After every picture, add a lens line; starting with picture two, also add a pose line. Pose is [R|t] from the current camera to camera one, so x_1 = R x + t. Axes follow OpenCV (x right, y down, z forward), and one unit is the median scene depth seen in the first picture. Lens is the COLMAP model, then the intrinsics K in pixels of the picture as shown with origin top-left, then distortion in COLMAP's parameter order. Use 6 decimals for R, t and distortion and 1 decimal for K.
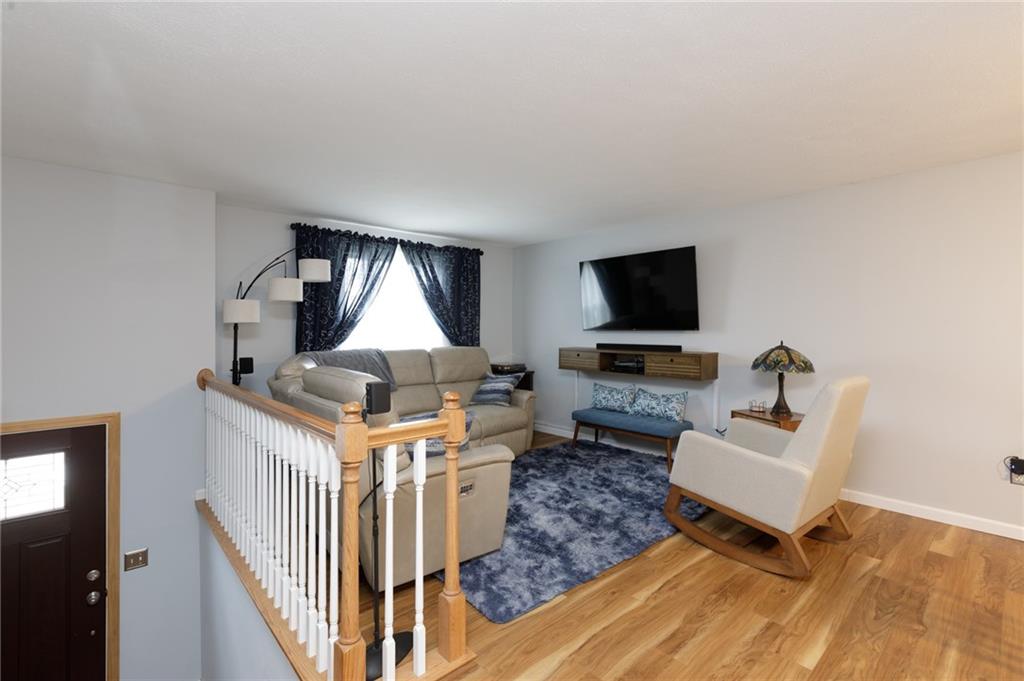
lens RADIAL K [[458.7, 0, 508.4], [0, 458.7, 333.8], [0, 0, 1]] dist [-0.000683, -0.001123]
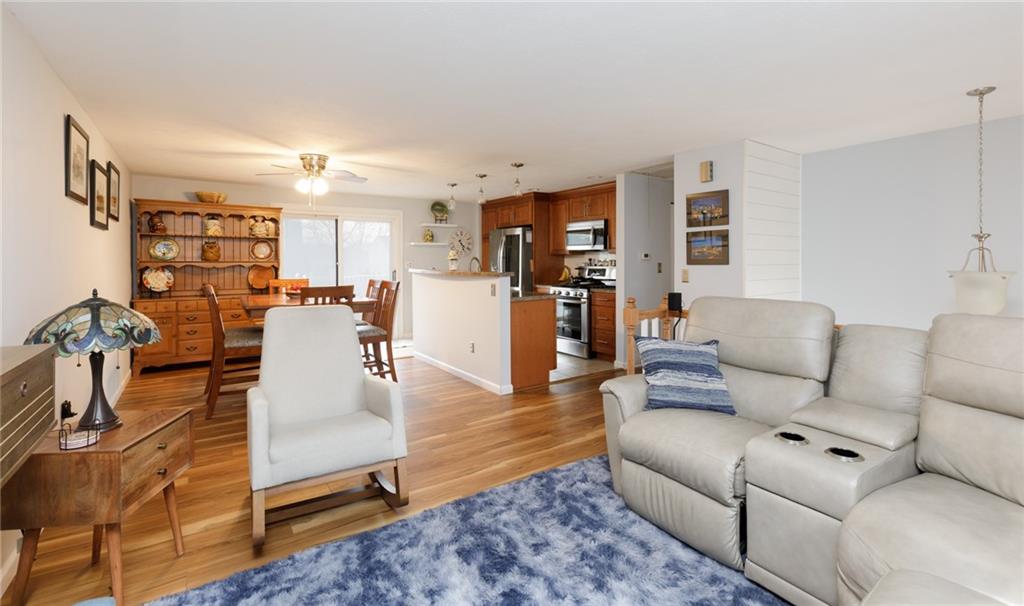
lens RADIAL K [[459.7, 0, 508.5], [0, 459.7, 262.4], [0, 0, 1]] dist [0.000262, 0.000041]
pose [[-0.990876, 0.004147, 0.134712, 0.047612], [0.005209, 0.999958, 0.007534, -0.015763], [-0.134675, 0.008167, -0.990856, 1.293107]]
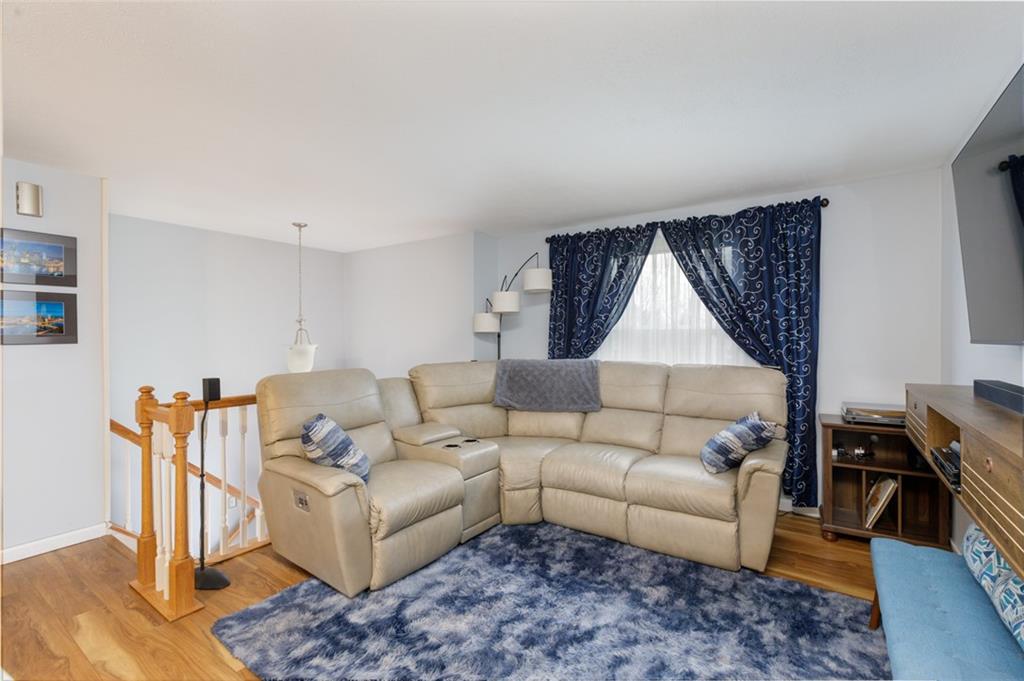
lens RADIAL K [[458.7, 0, 508.4], [0, 458.7, 333.8], [0, 0, 1]] dist [-0.000683, -0.001123]
pose [[0.235212, 0.003822, -0.971937, 0.578224], [-0.005357, 0.999982, 0.002635, -0.020737], [0.971929, 0.004587, 0.235228, 0.707746]]
